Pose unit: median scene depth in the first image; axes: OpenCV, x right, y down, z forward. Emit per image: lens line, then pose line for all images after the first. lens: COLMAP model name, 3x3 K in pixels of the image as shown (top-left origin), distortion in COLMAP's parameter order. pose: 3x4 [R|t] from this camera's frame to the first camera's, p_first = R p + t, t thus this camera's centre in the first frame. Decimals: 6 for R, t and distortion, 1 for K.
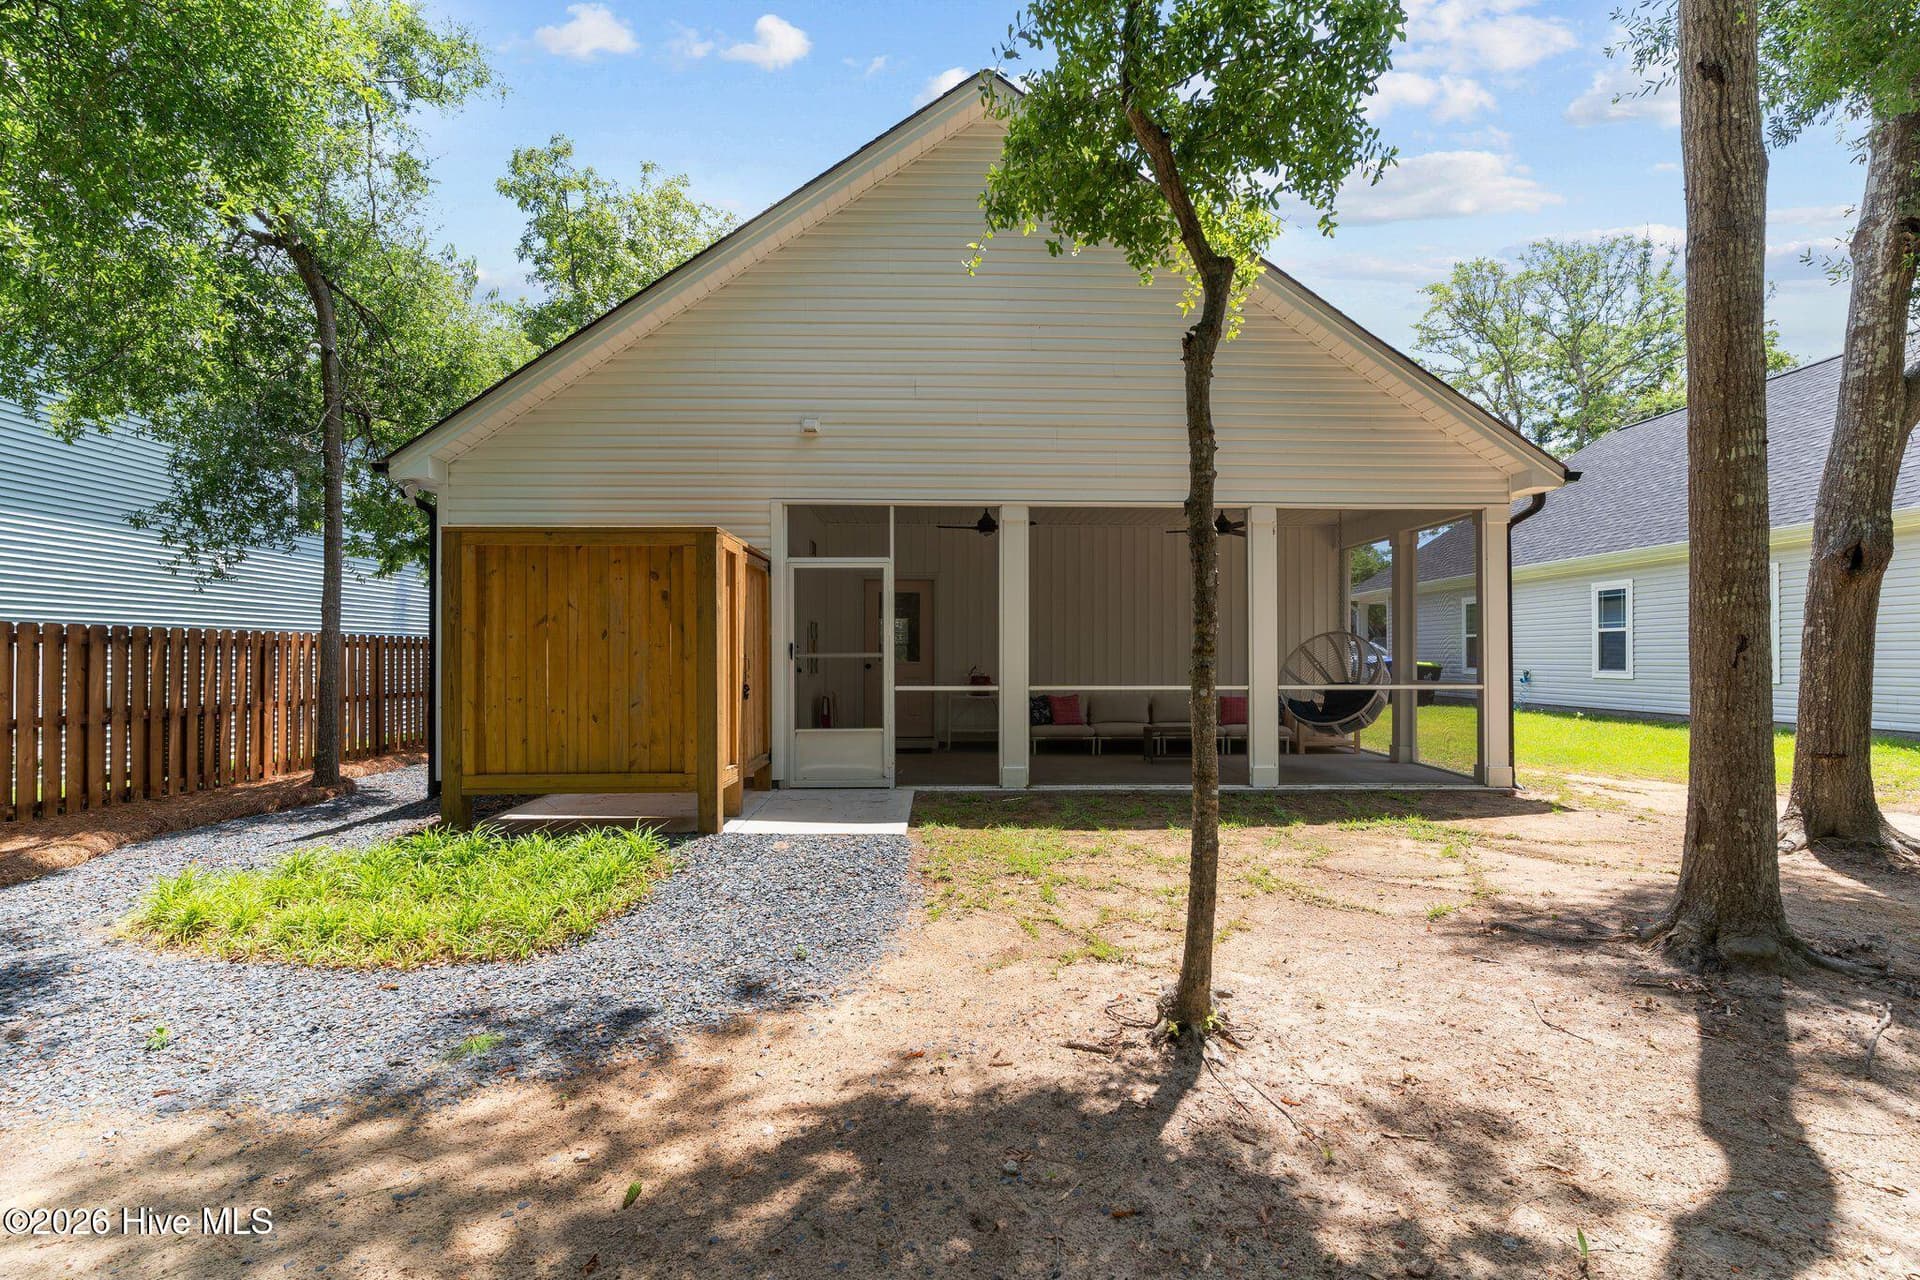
lens RADIAL K [[883.3, 0, 960.0], [0, 883.3, 640.0], [0, 0, 1]] dist [0.000271, 0.000549]
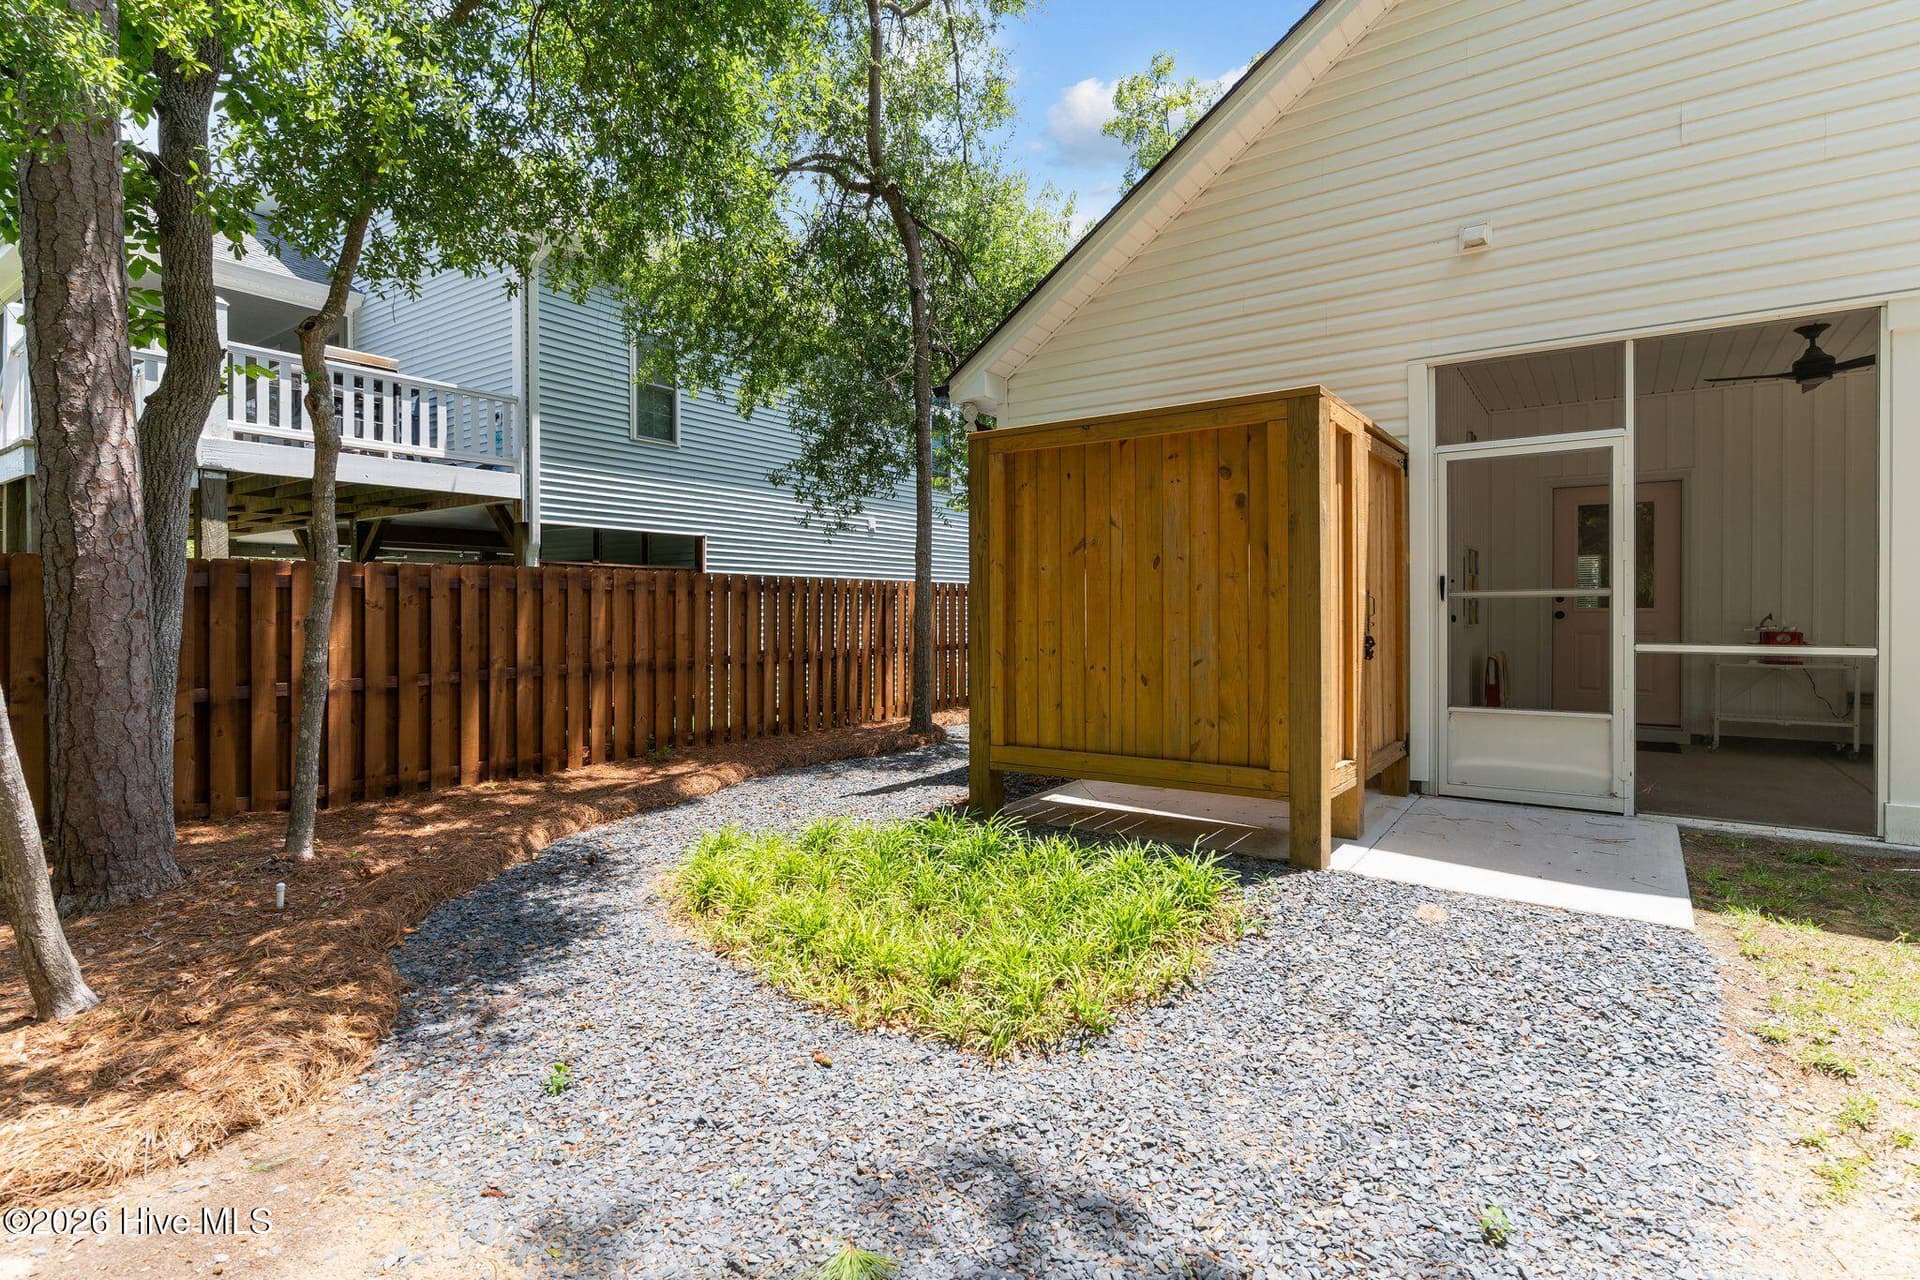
lens RADIAL K [[948.0, 0, 955.1], [0, 948.0, 623.5], [0, 0, 1]] dist [-0.002771, -0.000545]
pose [[0.795663, 0.007390, -0.605694, -0.070615], [0.013026, 0.999486, 0.029306, 0.018460], [0.605599, -0.031208, 0.795158, 0.296228]]
